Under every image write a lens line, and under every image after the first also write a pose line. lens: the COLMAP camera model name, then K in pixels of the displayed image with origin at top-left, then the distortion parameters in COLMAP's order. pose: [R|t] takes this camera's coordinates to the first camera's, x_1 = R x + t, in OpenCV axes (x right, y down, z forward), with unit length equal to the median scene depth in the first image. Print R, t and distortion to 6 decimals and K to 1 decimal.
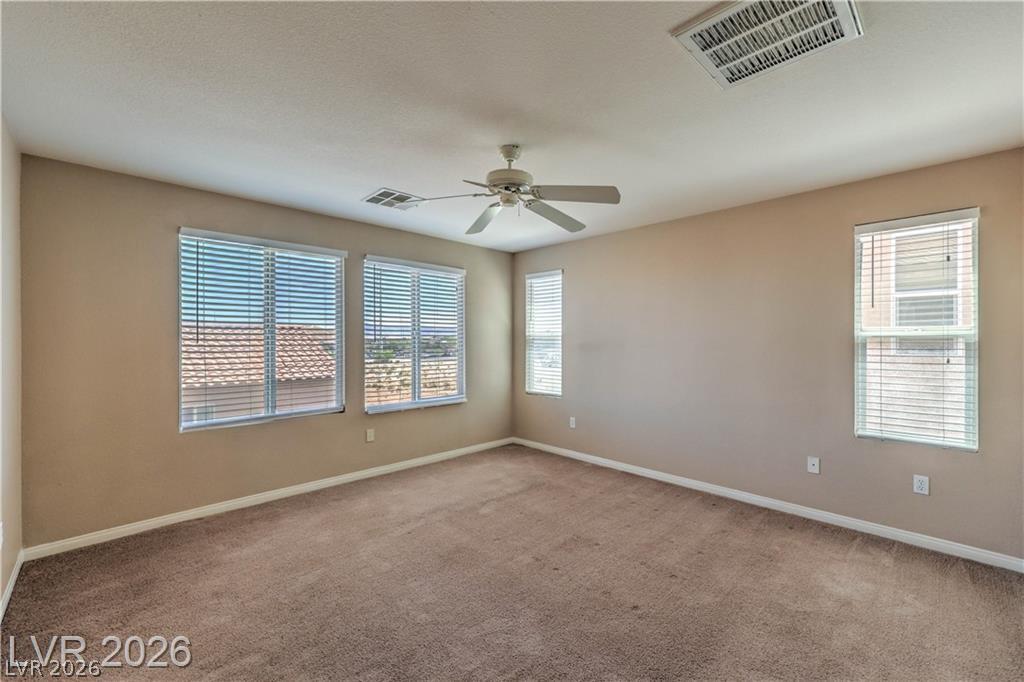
lens RADIAL K [[427.6, 0, 514.1], [0, 427.6, 332.6], [0, 0, 1]] dist [0.001681, 0.000125]
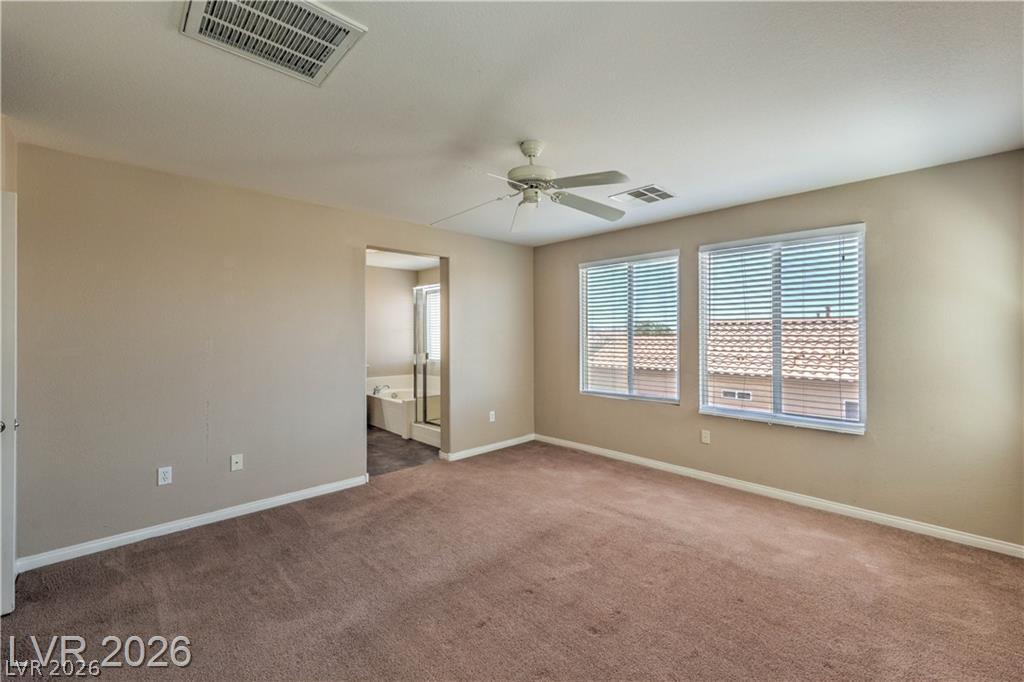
lens RADIAL K [[411.4, 0, 511.0], [0, 411.4, 326.1], [0, 0, 1]] dist [0.000714, 0.000226]
pose [[0.000052, -0.019645, -0.999807, 0.643599], [0.013114, 0.999721, -0.019642, 0.009563], [0.999914, -0.013111, 0.000310, 0.644315]]
